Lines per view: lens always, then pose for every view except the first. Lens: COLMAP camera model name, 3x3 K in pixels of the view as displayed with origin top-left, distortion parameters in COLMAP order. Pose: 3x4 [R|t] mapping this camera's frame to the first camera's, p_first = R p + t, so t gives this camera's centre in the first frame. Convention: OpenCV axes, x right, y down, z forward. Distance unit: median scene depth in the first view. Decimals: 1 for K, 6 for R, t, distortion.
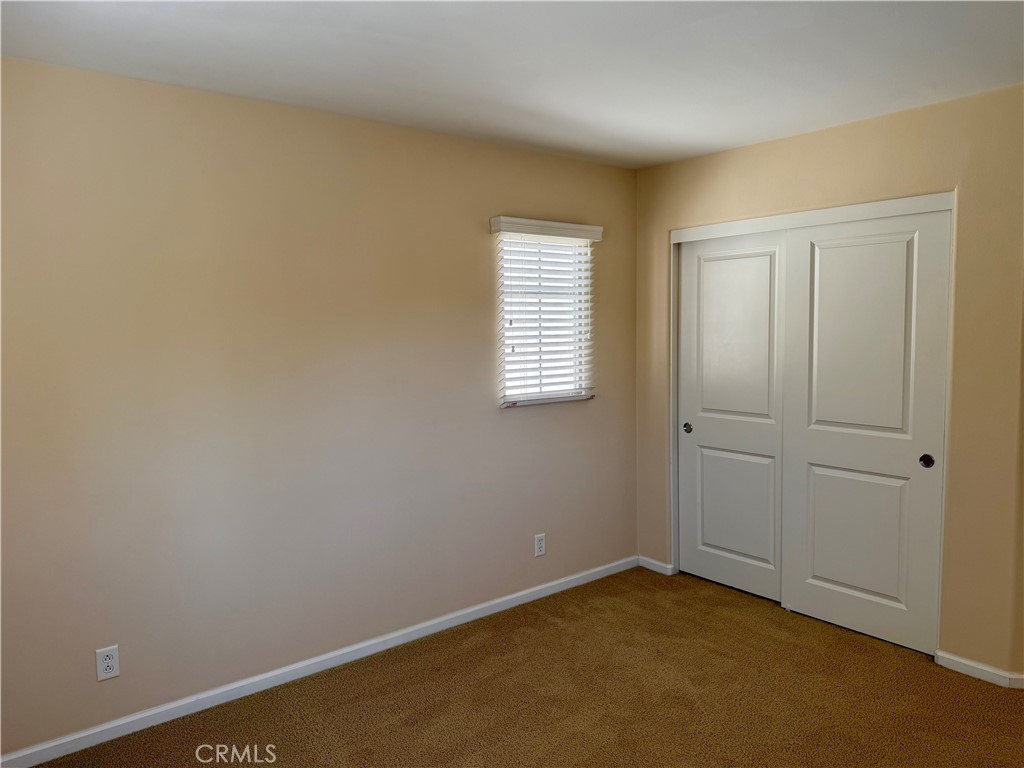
lens RADIAL K [[723.7, 0, 512.0], [0, 723.7, 384.0], [0, 0, 1]] dist [0.091339, -0.000626]
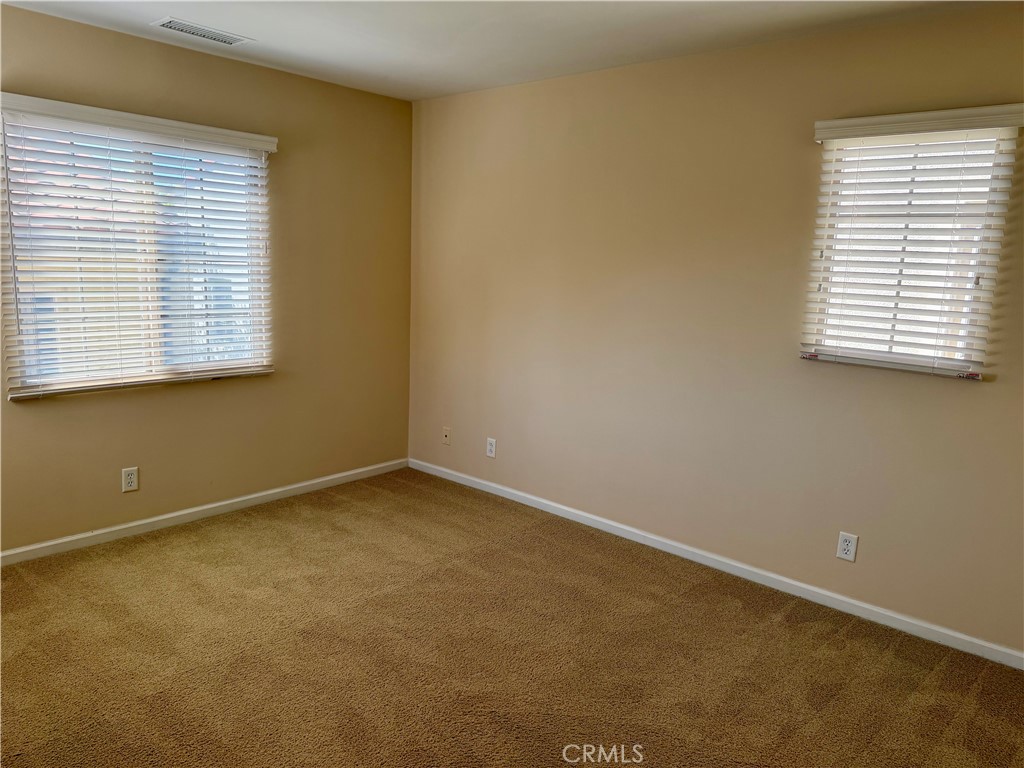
lens RADIAL K [[721.8, 0, 512.0], [0, 721.8, 384.0], [0, 0, 1]] dist [0.000026, -0.000065]
pose [[0.178907, 0.187684, -0.965799, 0.695224], [-0.126811, 0.977847, 0.166534, -0.031170], [0.975659, 0.092680, 0.198744, 0.488733]]
